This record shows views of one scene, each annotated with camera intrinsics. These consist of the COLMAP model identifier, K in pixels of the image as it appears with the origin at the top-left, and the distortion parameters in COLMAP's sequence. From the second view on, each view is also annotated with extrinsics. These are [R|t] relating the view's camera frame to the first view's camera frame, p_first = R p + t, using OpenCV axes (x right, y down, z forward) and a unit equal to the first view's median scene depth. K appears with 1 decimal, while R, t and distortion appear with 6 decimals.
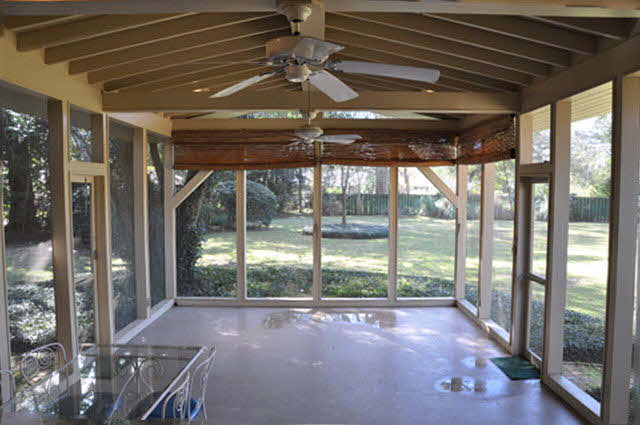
lens RADIAL K [[502.6, 0, 319.5], [0, 502.6, 211.5], [0, 0, 1]] dist [-0.094031, 0.016844]
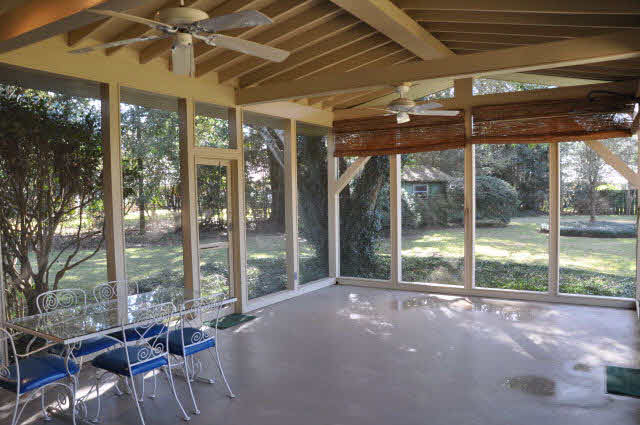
lens RADIAL K [[502.6, 0, 318.3], [0, 502.6, 213.6], [0, 0, 1]] dist [-0.094031, 0.016844]
pose [[0.851036, 0.007143, -0.525058, 0.243871], [-0.007817, 0.999969, 0.000933, 0.036484], [0.525049, 0.003310, 0.851066, 0.055939]]
